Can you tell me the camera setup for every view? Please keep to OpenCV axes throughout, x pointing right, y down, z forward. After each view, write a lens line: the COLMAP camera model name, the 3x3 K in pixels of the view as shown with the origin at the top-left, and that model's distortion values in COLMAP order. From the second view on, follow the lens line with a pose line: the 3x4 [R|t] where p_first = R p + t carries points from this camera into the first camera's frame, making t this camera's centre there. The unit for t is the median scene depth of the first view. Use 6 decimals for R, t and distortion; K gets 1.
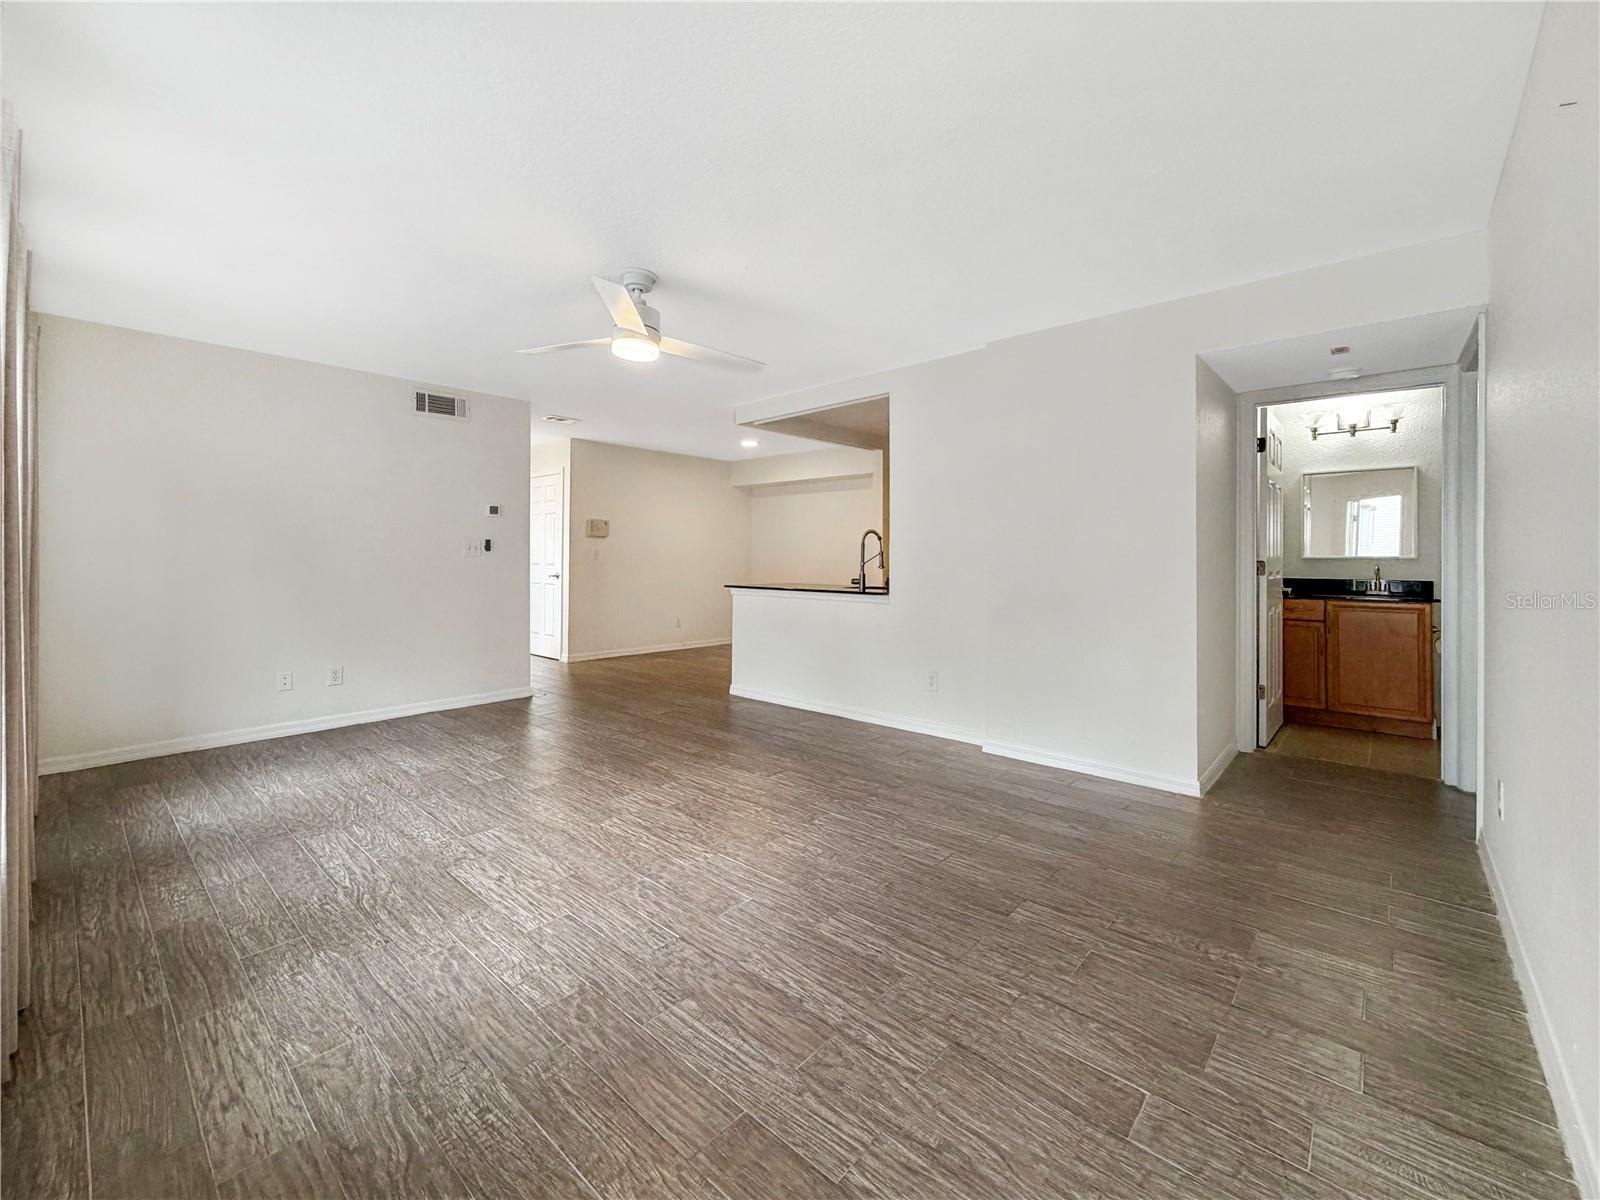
lens RADIAL K [[653.5, 0, 802.4], [0, 653.5, 554.2], [0, 0, 1]] dist [0.004413, -0.000744]
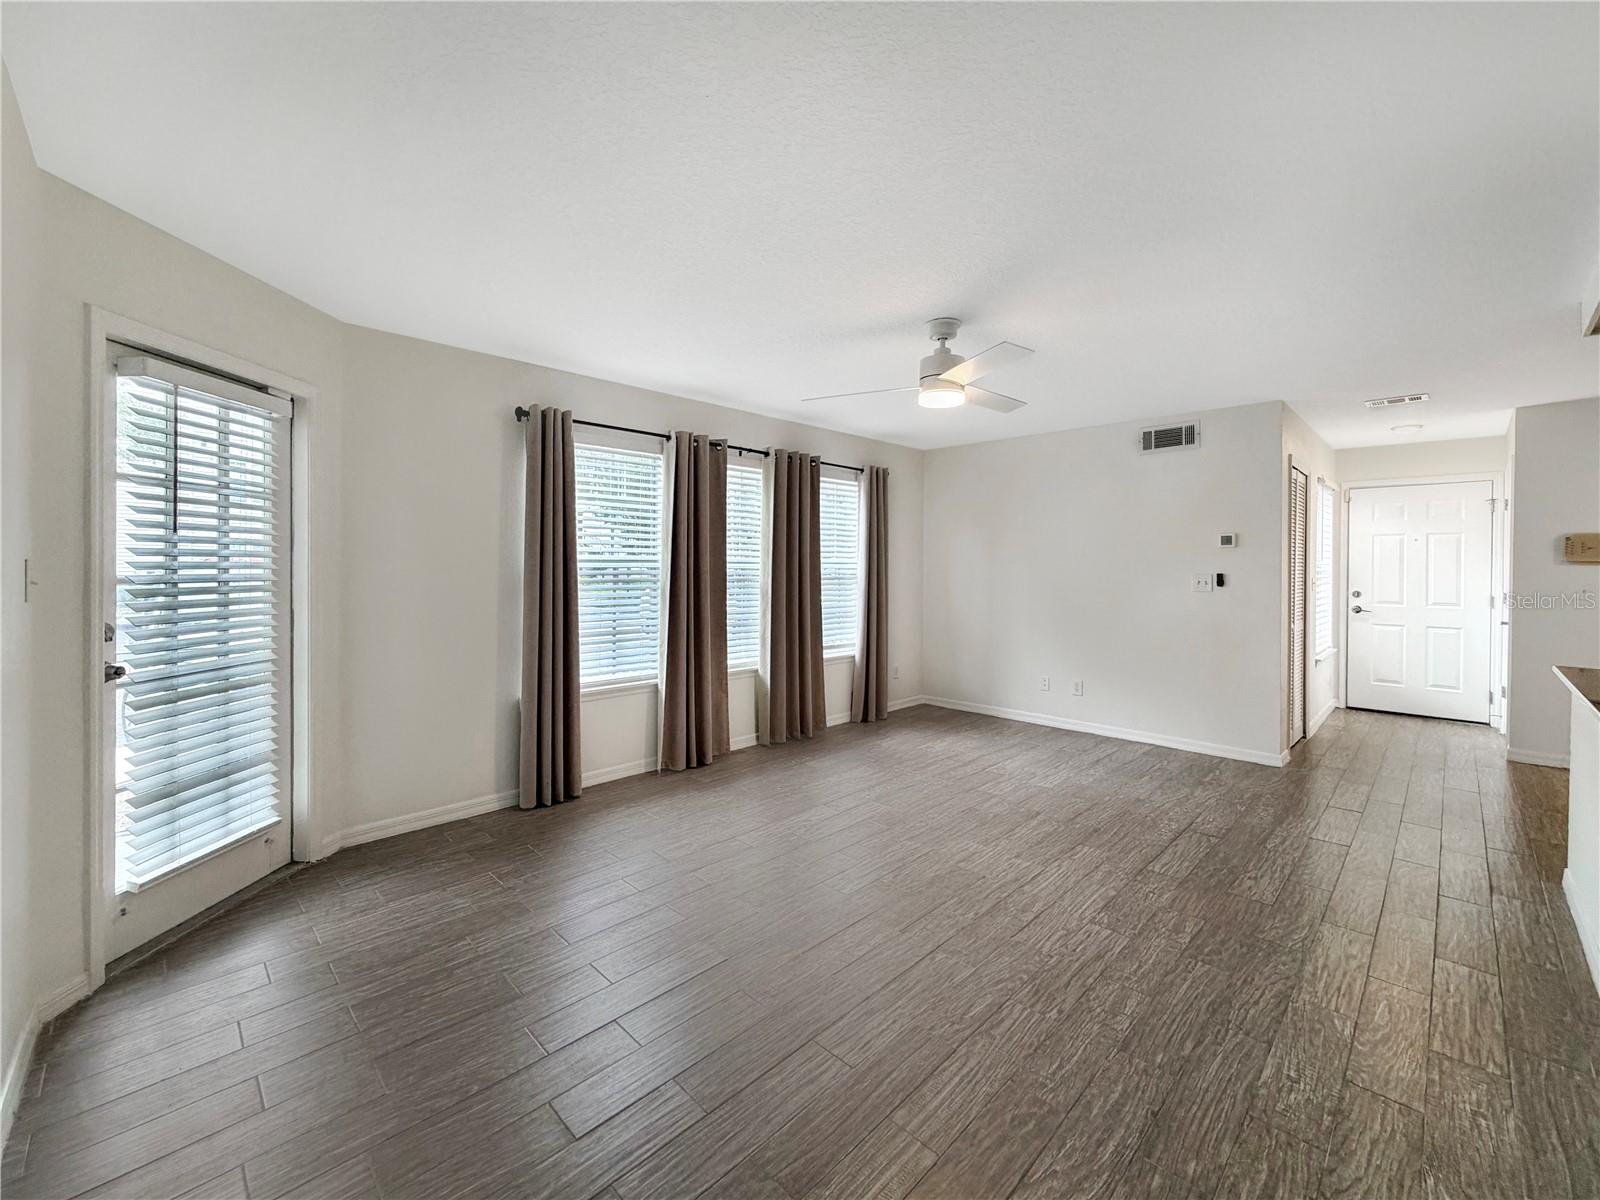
lens RADIAL K [[653.5, 0, 806.3], [0, 653.5, 568.9], [0, 0, 1]] dist [0.004413, -0.000744]
pose [[-0.055154, -0.001471, -0.998477, 0.840158], [-0.002227, 0.999997, -0.001350, -0.050072], [0.998475, 0.002149, -0.055157, 0.921098]]
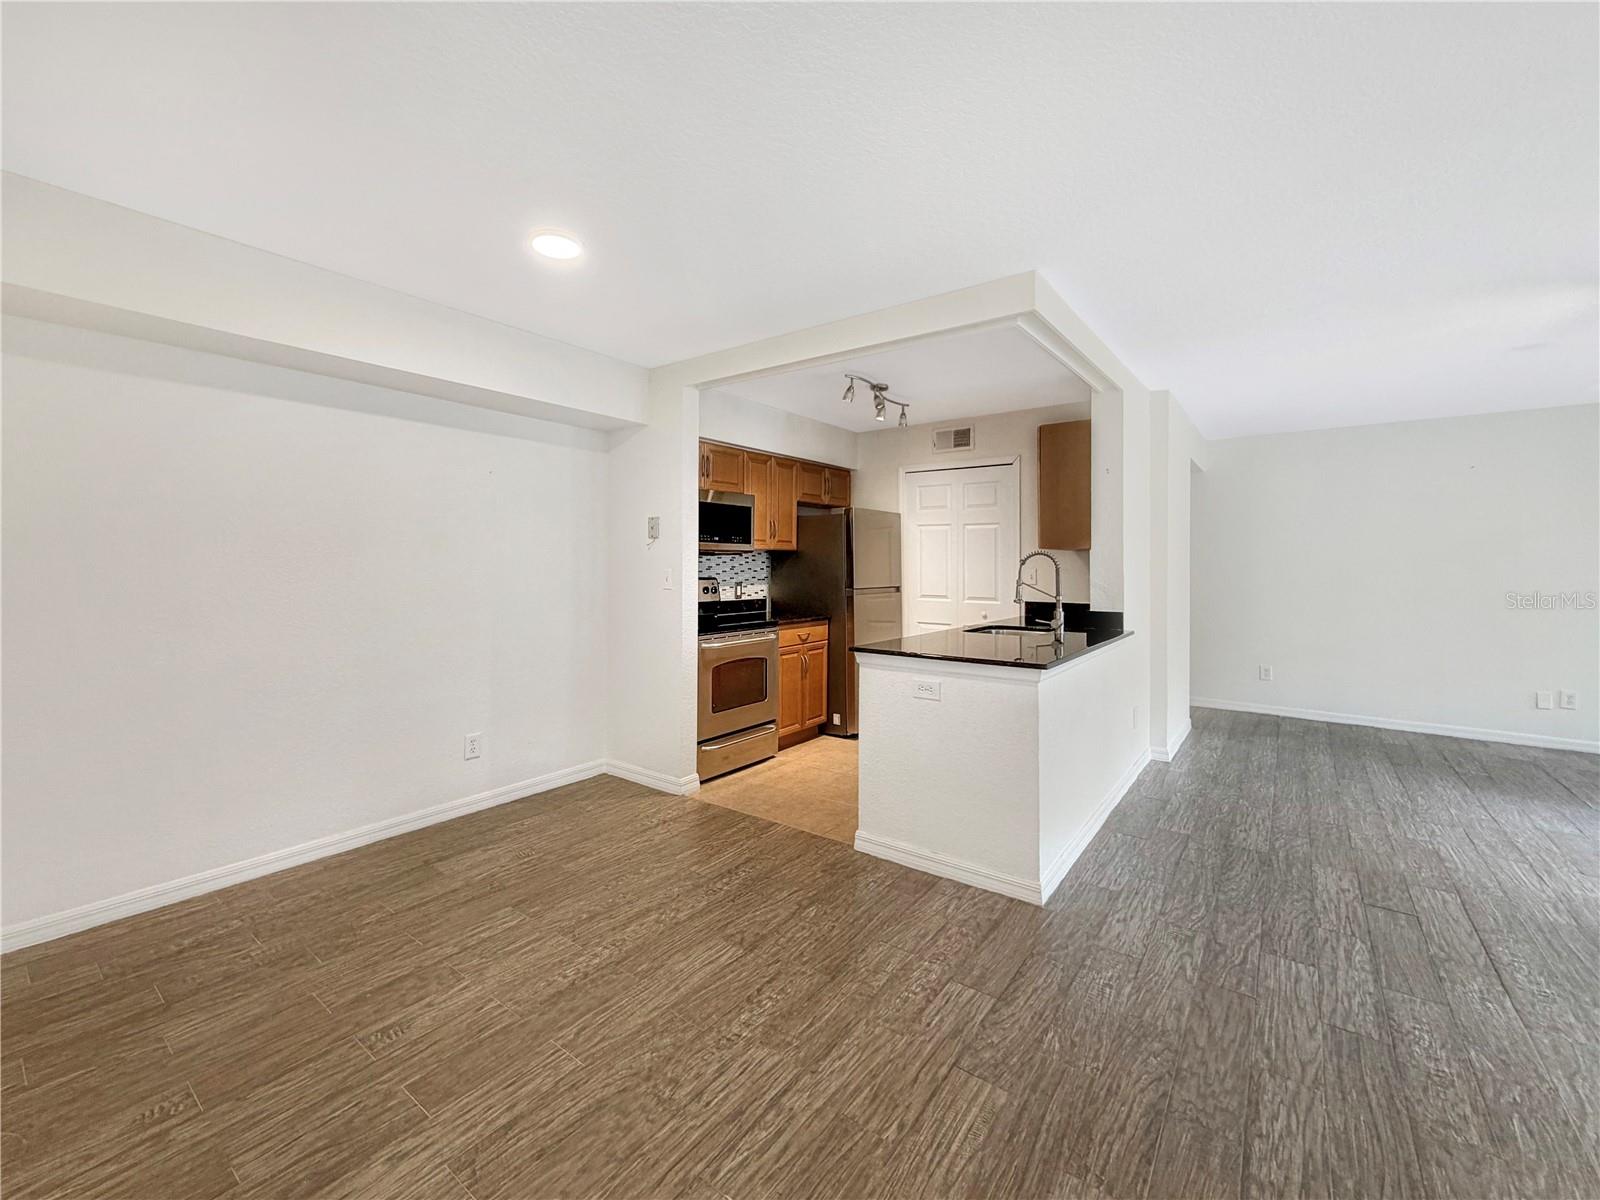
lens RADIAL K [[653.5, 0, 802.4], [0, 653.5, 554.2], [0, 0, 1]] dist [0.004413, -0.000744]
pose [[-0.080290, 0.010647, 0.996715, -1.102948], [-0.009048, 0.999894, -0.011410, -0.042172], [-0.996731, -0.009934, -0.080185, 2.422052]]
